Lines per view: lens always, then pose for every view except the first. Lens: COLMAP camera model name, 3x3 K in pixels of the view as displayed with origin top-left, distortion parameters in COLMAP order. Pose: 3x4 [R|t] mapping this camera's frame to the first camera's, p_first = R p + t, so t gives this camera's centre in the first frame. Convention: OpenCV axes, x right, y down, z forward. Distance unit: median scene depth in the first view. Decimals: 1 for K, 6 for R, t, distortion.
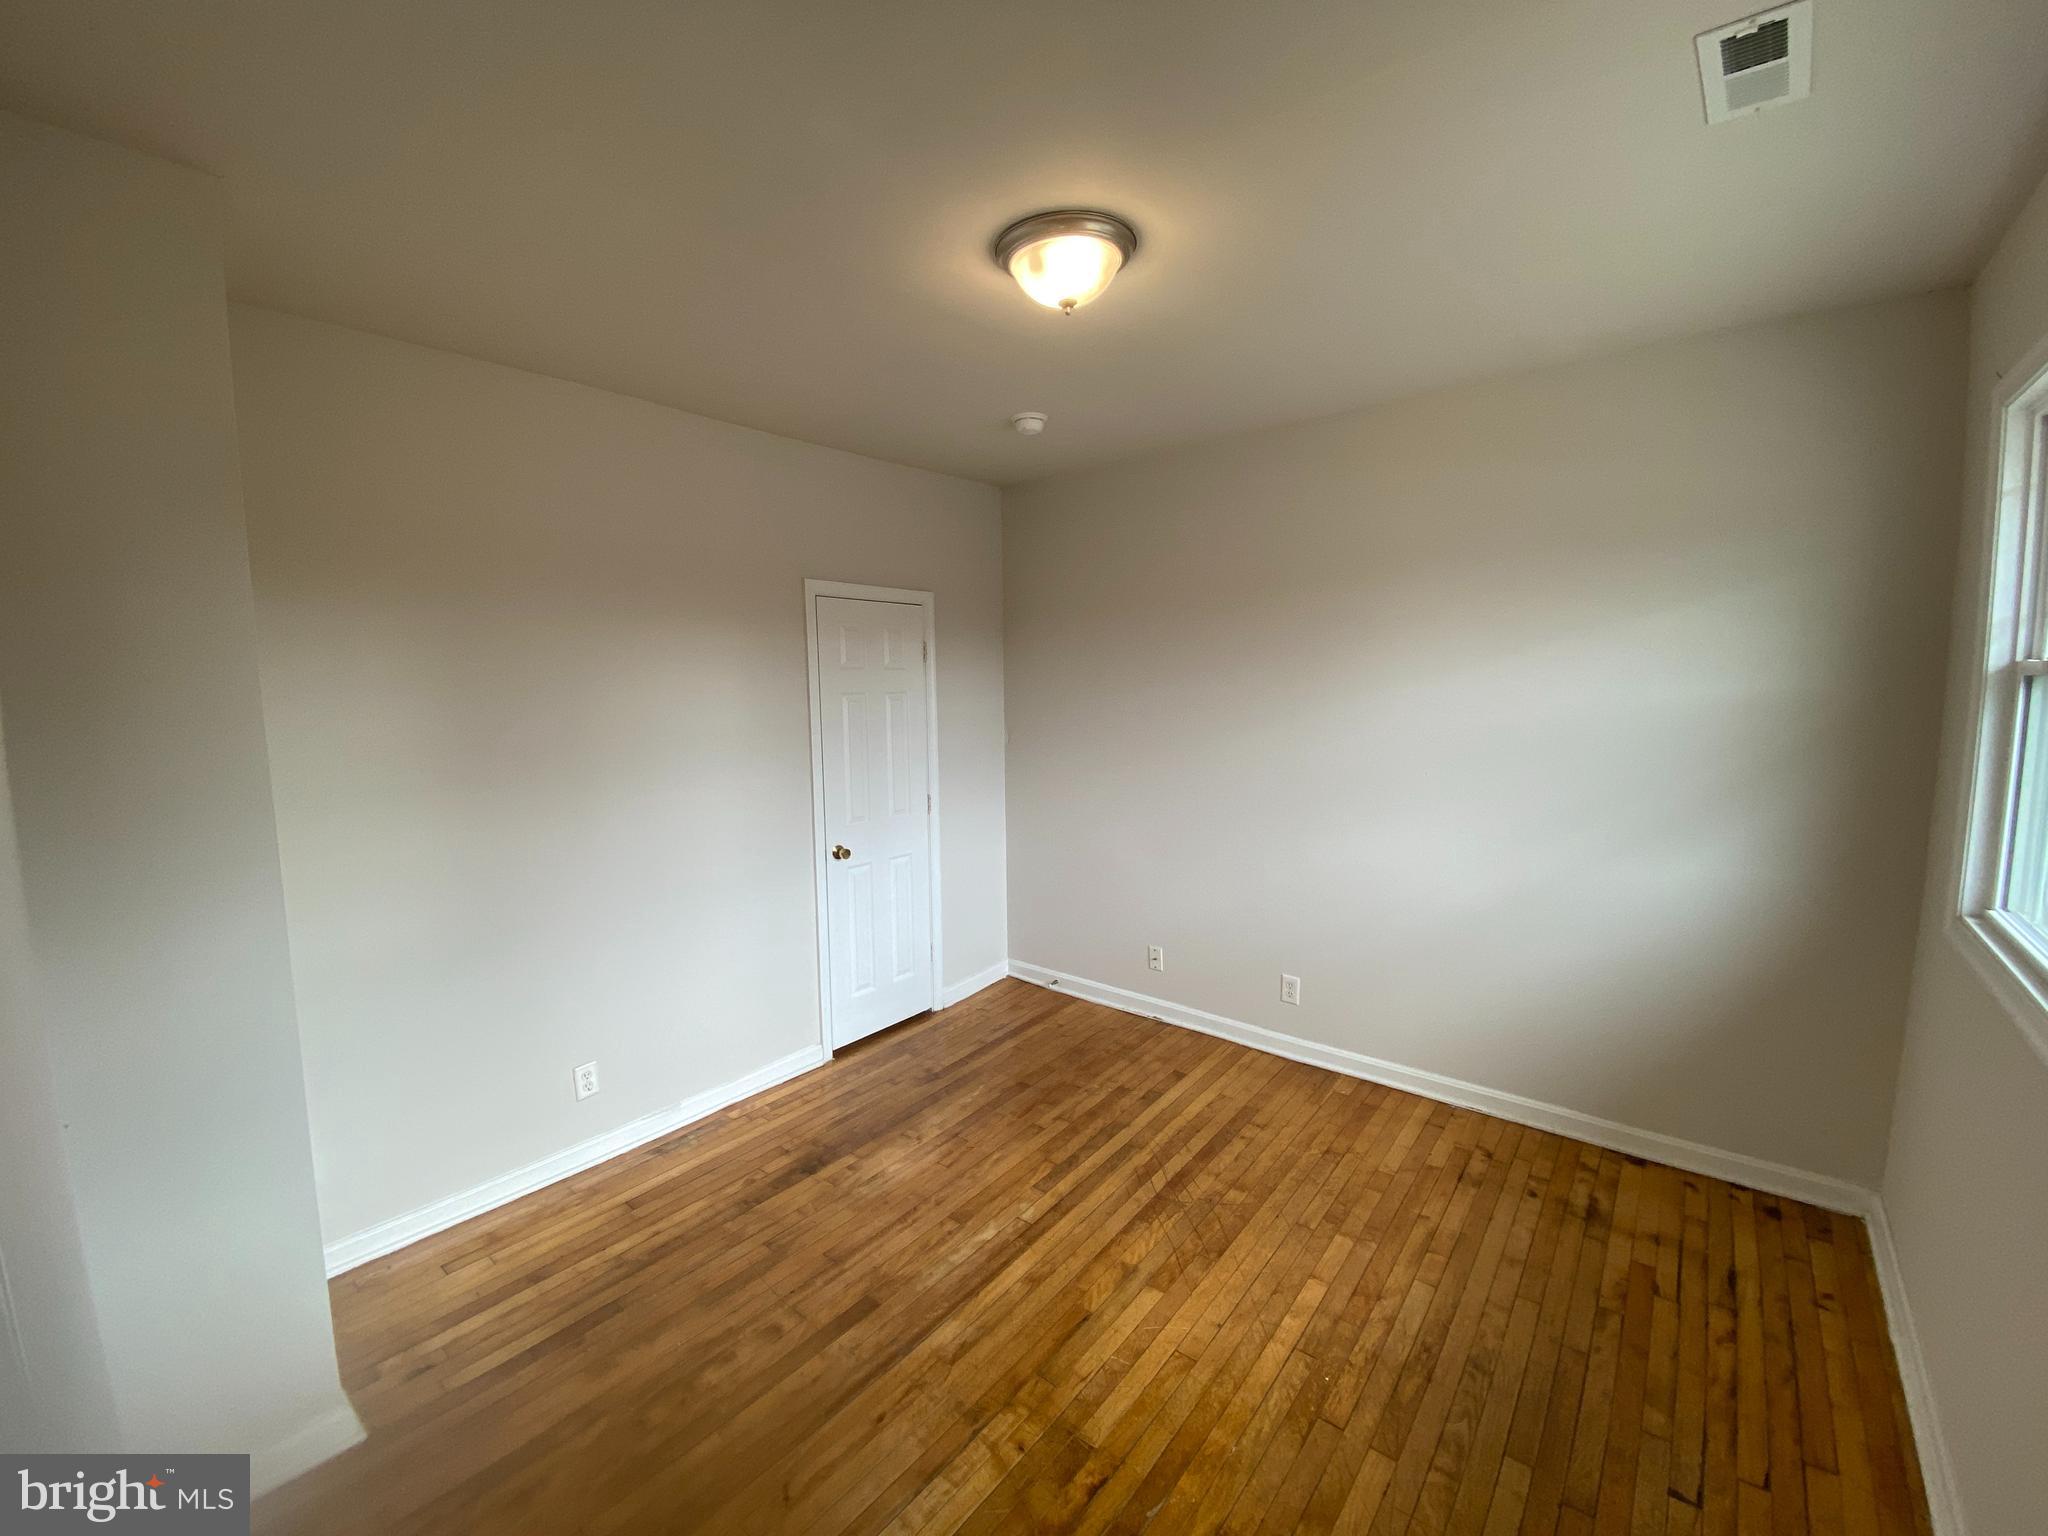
lens RADIAL K [[836.9, 0, 1024.0], [0, 836.9, 768.0], [0, 0, 1]] dist [0.021915, -0.021639]
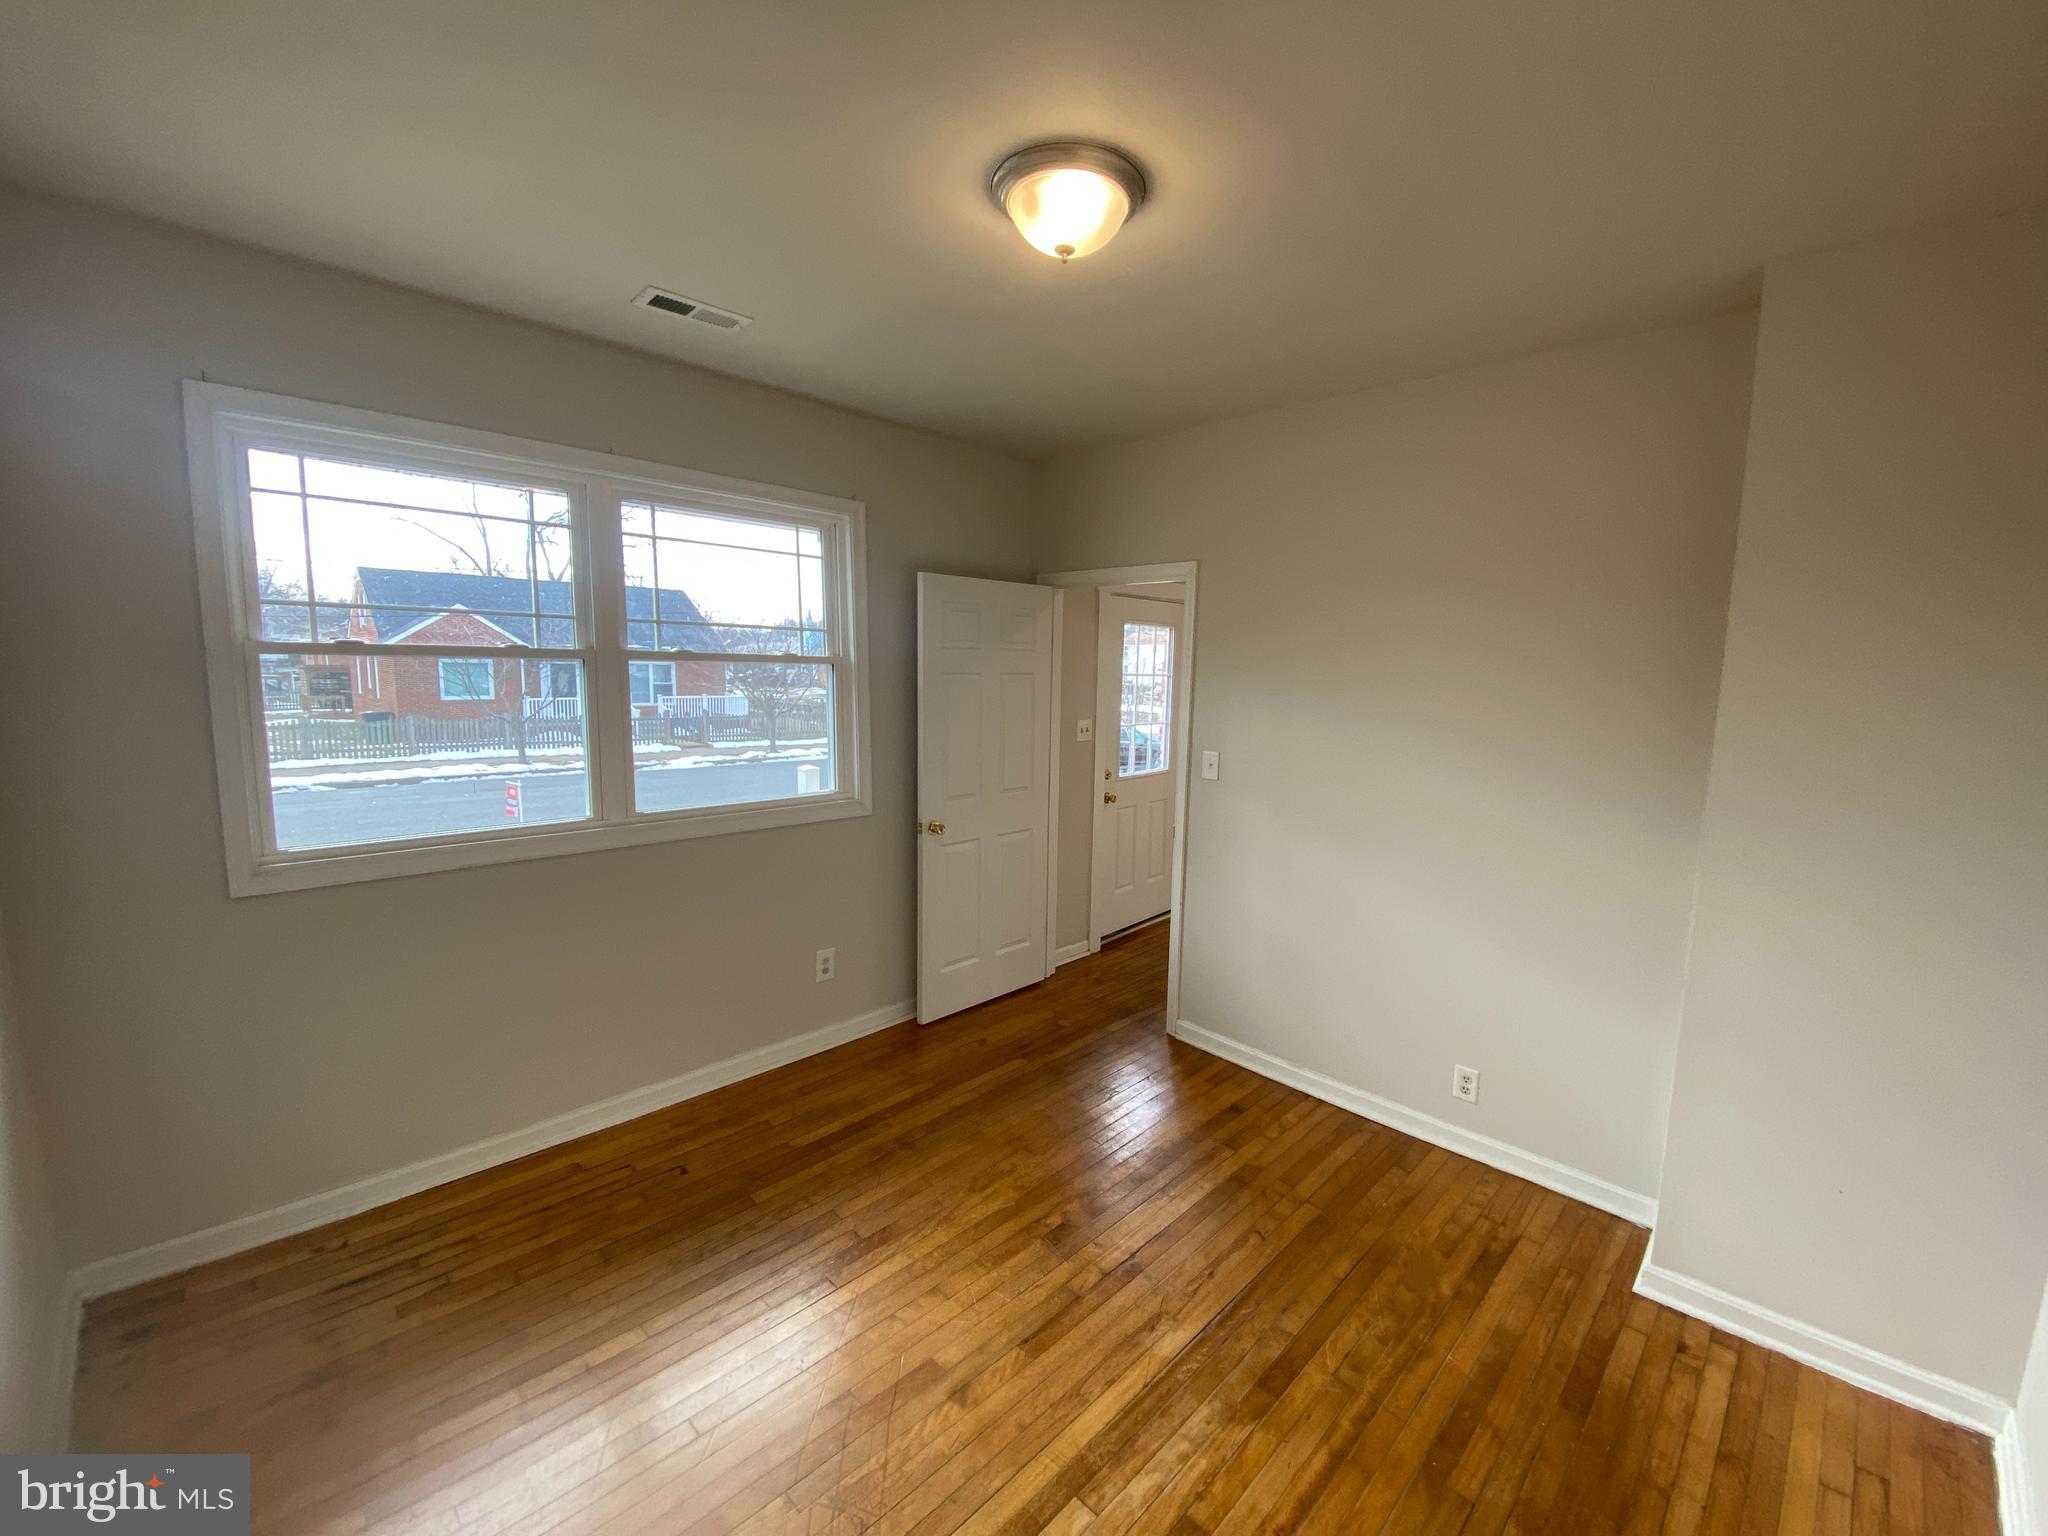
lens RADIAL K [[831.6, 0, 1025.8], [0, 831.6, 770.0], [0, 0, 1]] dist [0.019092, -0.020719]
pose [[-0.995354, -0.022155, 0.093705, -0.000783], [0.000563, 0.971813, 0.235752, -0.174398], [-0.096286, 0.234710, -0.967285, 1.603642]]
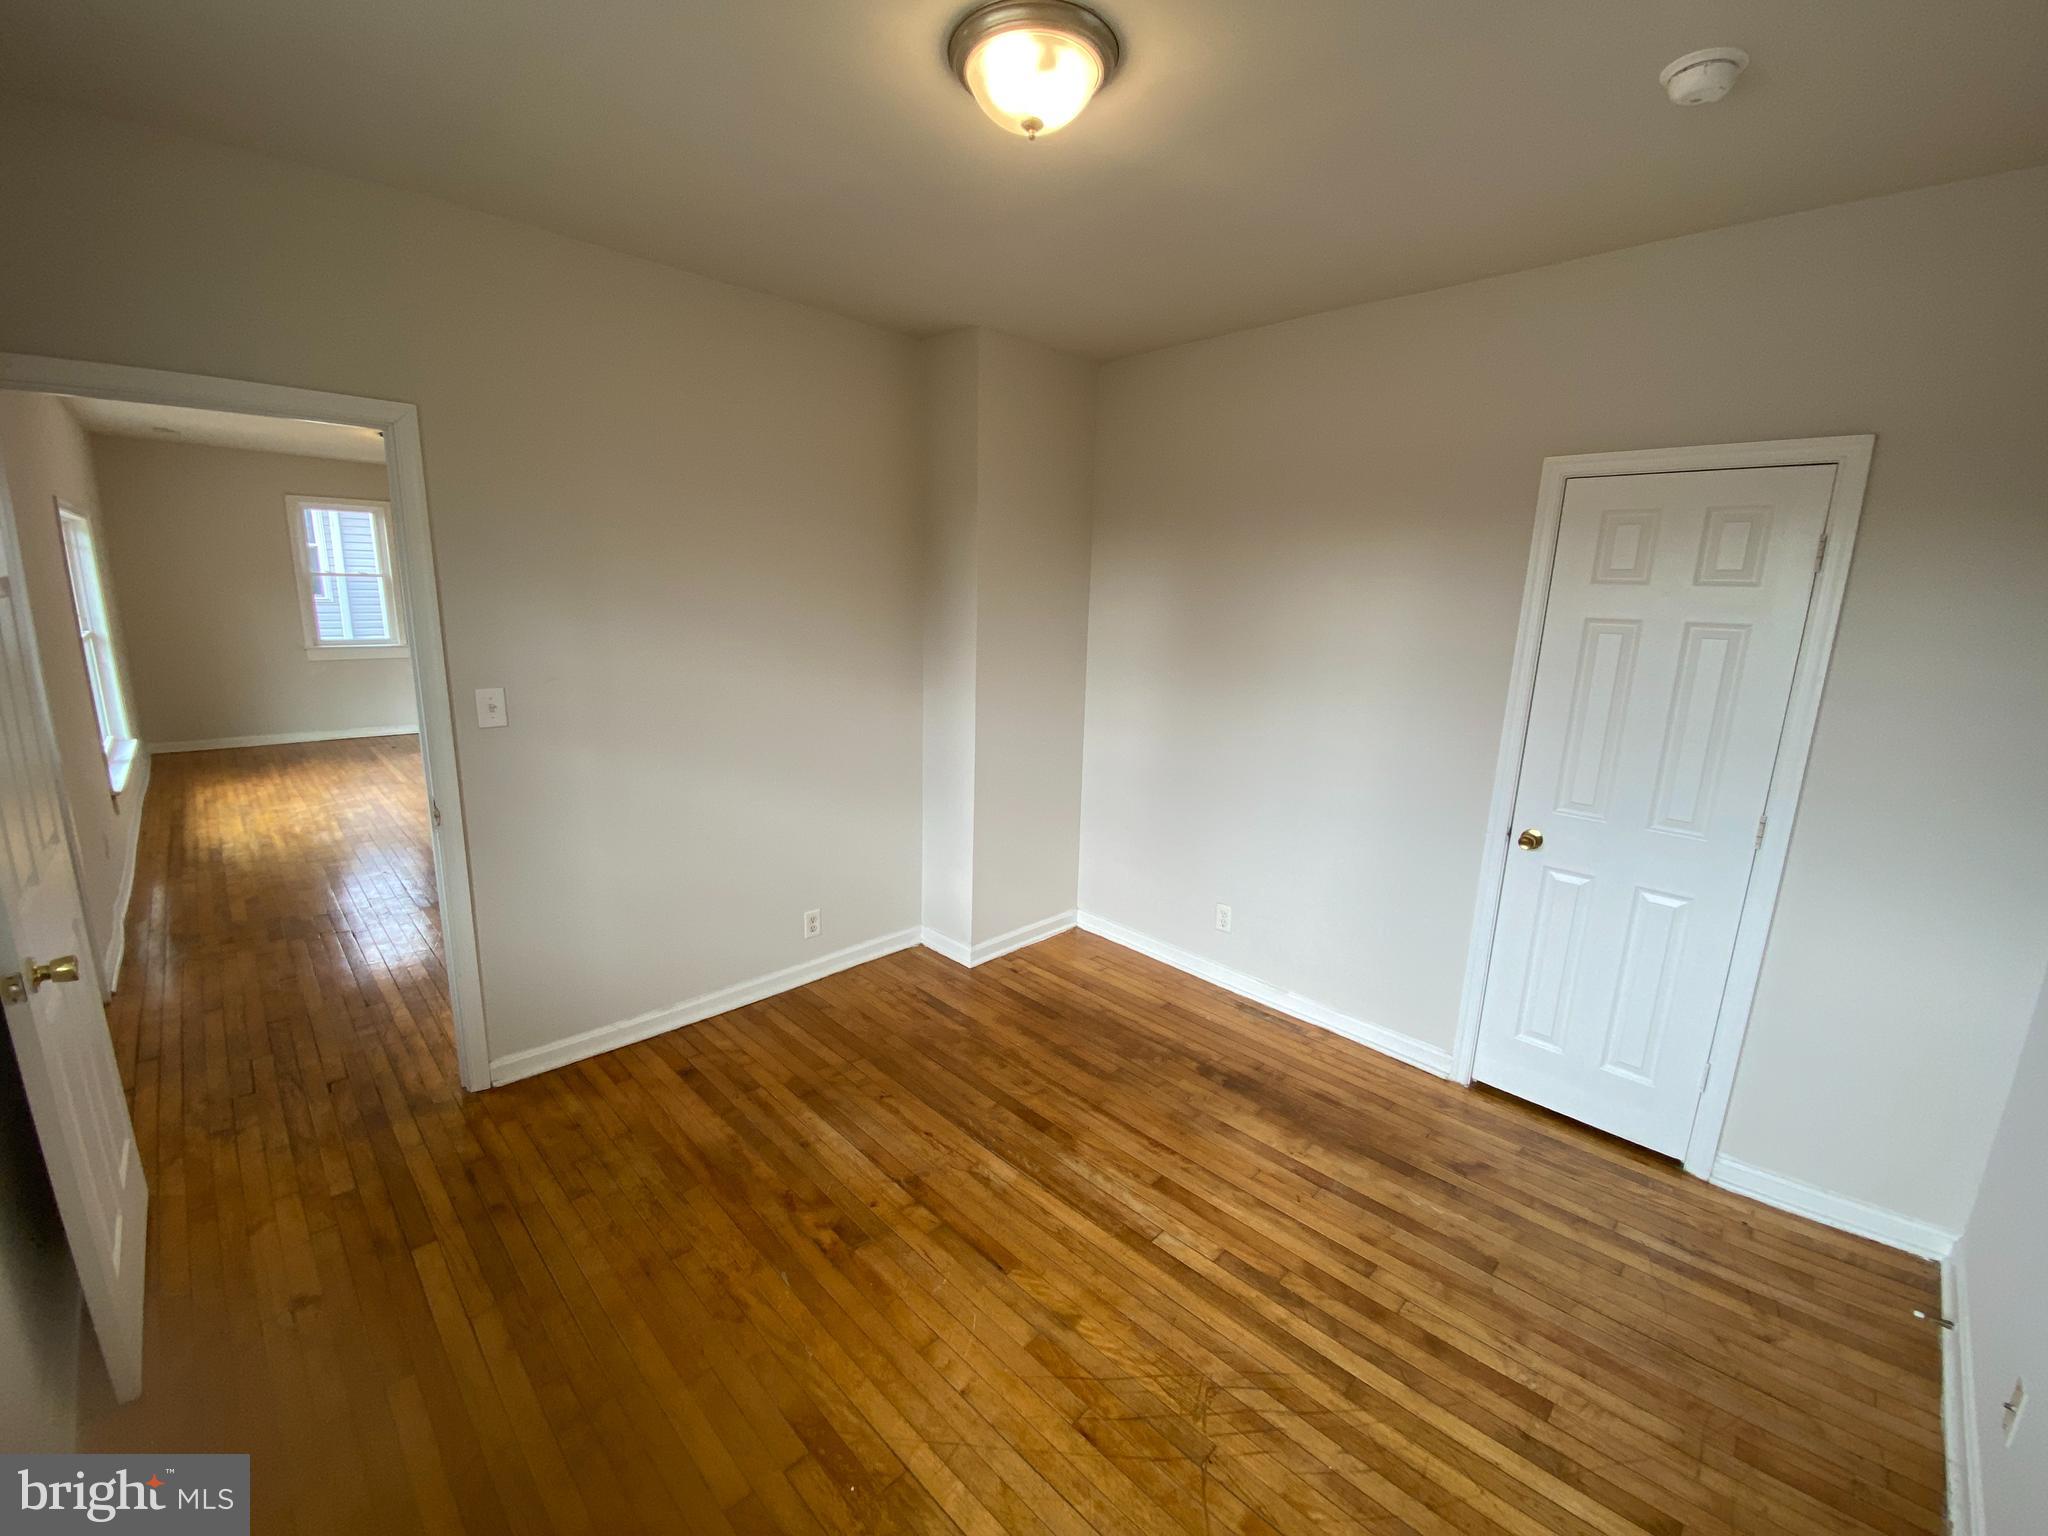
lens RADIAL K [[836.9, 0, 1024.0], [0, 836.9, 768.0], [0, 0, 1]] dist [0.021915, -0.021639]
pose [[-0.106109, 0.219239, -0.969884, 0.793288], [-0.134848, 0.963207, 0.232483, -0.105676], [0.985169, 0.155455, -0.072641, 0.919715]]
